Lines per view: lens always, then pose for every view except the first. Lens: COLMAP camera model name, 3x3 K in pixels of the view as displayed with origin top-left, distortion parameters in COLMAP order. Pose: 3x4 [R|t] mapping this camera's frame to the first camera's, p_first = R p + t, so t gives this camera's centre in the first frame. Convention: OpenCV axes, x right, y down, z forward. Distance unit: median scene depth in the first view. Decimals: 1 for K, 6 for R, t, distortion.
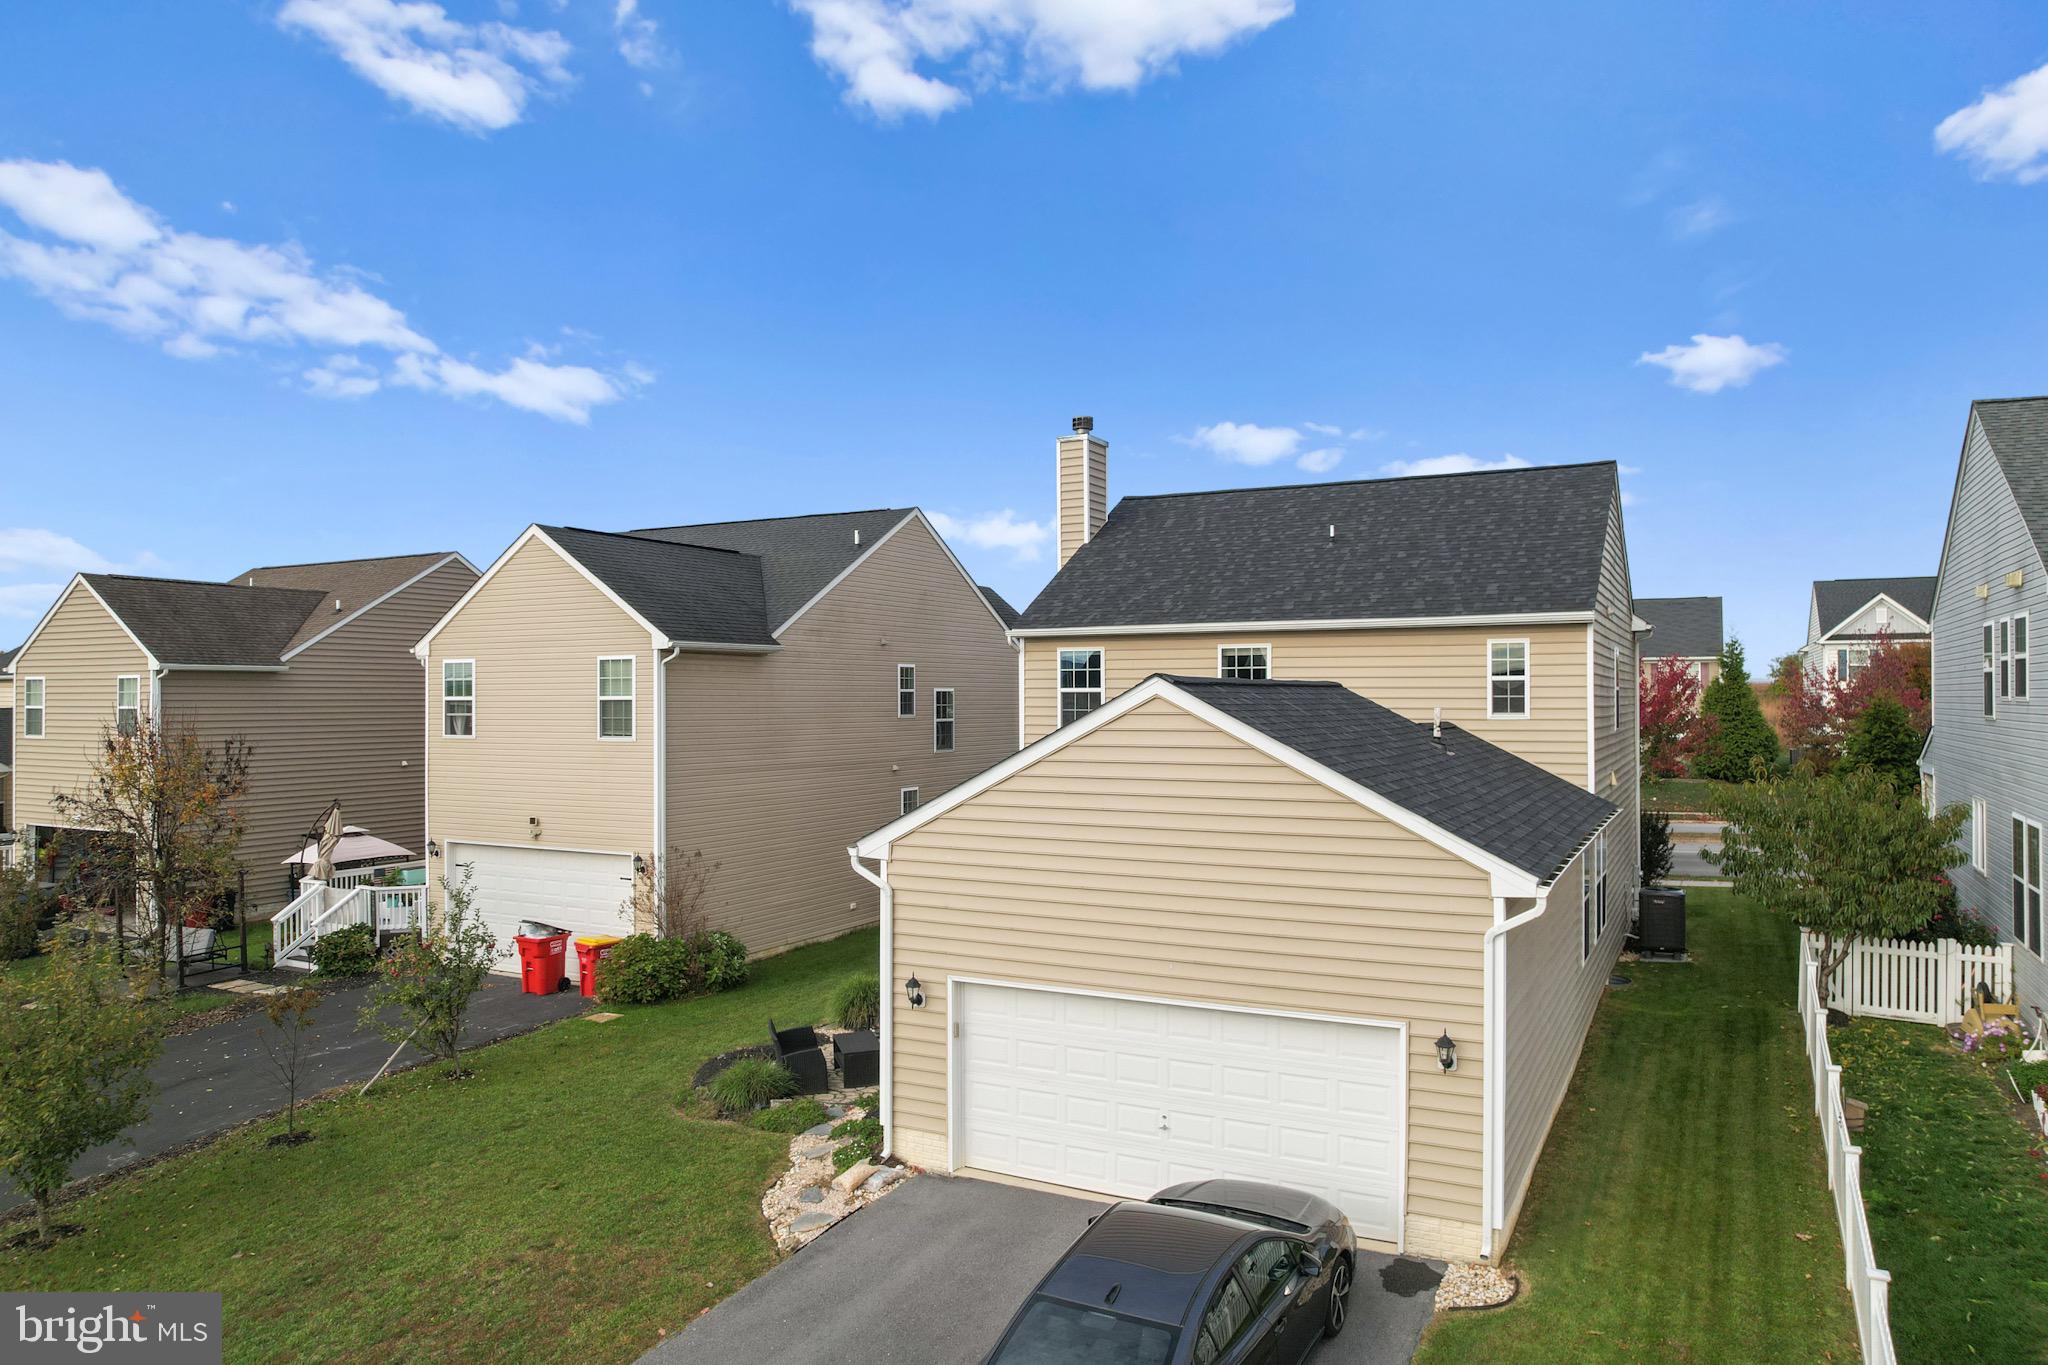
lens RADIAL K [[1351.7, 0, 1026.4], [0, 1351.7, 691.4], [0, 0, 1]] dist [-0.069942, 0.059700]
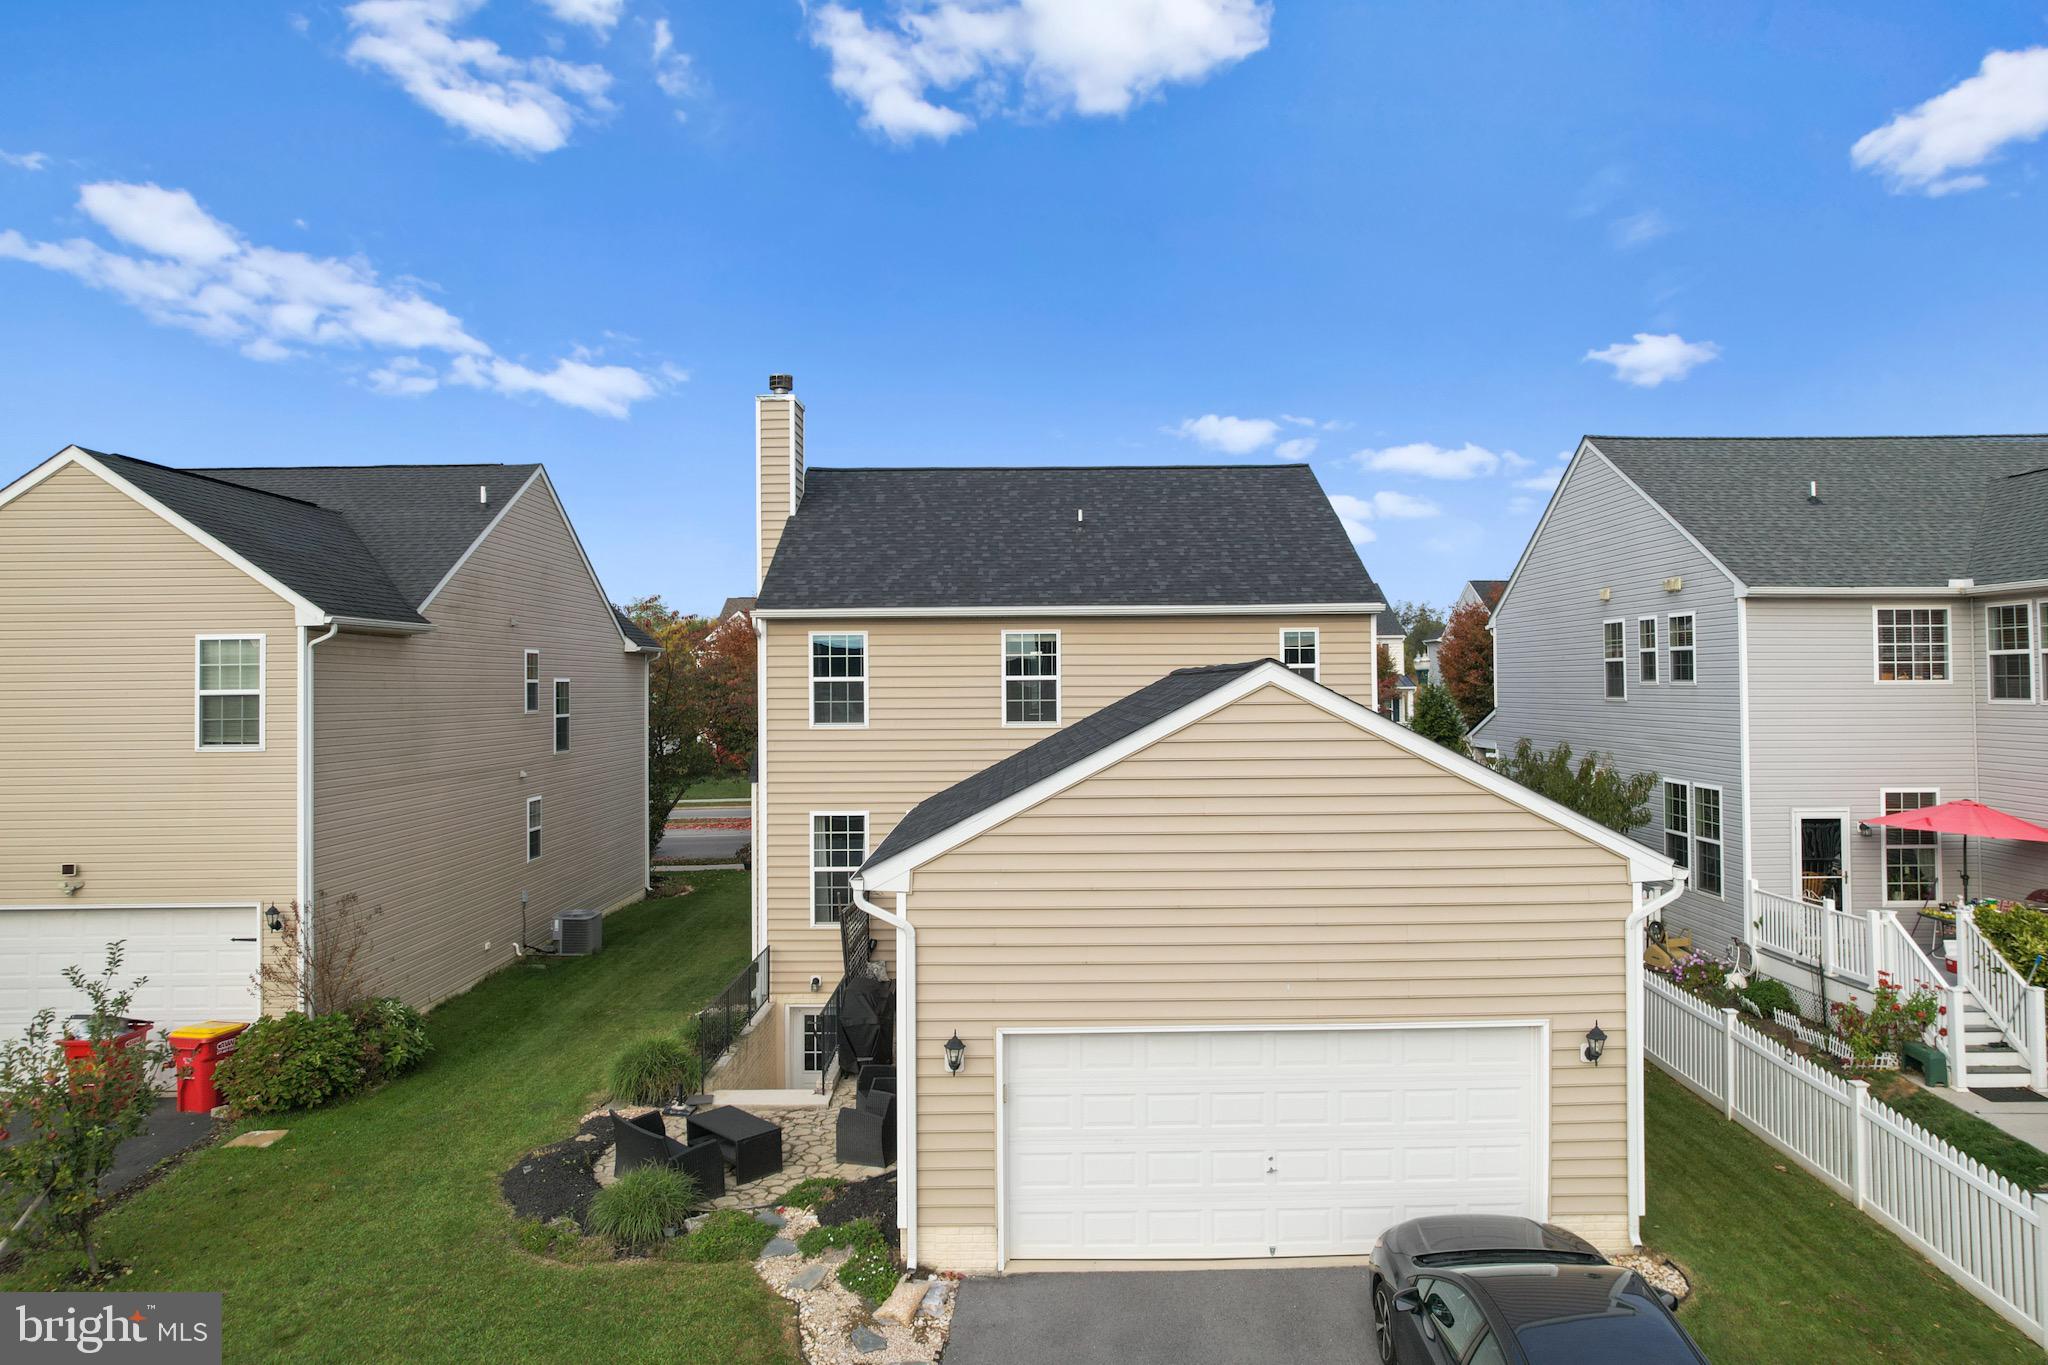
lens RADIAL K [[1323.9, 0, 1024.8], [0, 1323.9, 654.6], [0, 0, 1]] dist [-0.067720, 0.060983]
pose [[0.884276, 0.005158, 0.466937, -0.301809], [0.004665, 0.999792, -0.019878, 0.000659], [-0.466942, 0.019756, 0.884067, 0.205739]]
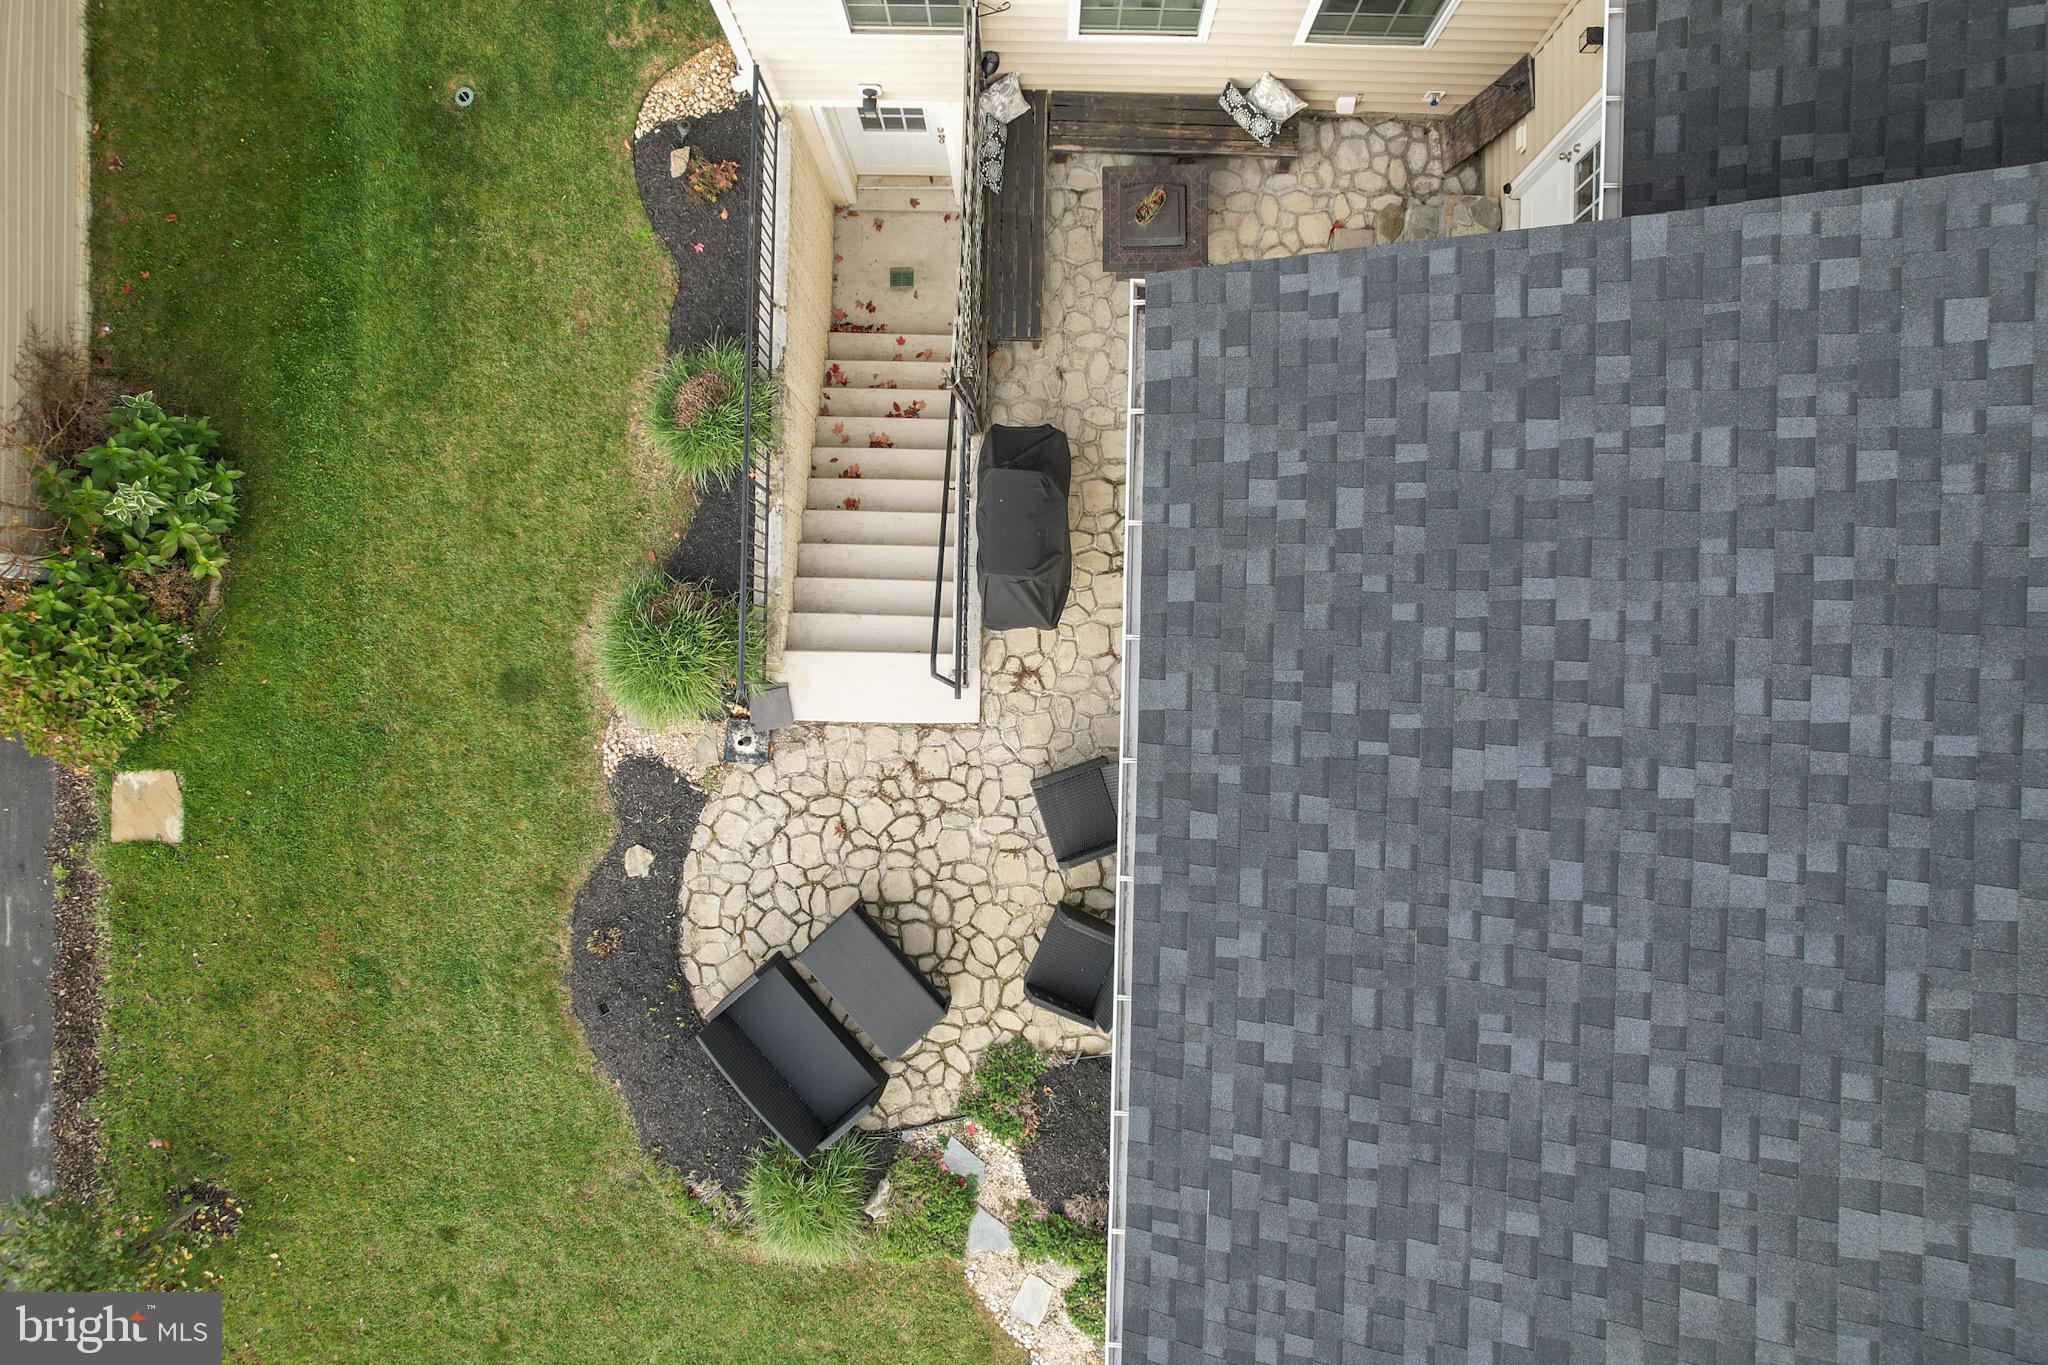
lens RADIAL K [[1323.9, 0, 1024.8], [0, 1323.9, 654.6], [0, 0, 1]] dist [-0.067720, 0.060983]
pose [[0.892633, -0.450504, 0.015889, -0.017442], [-0.001091, 0.033087, 0.999452, -0.245320], [-0.450783, -0.892161, 0.029043, 0.964501]]
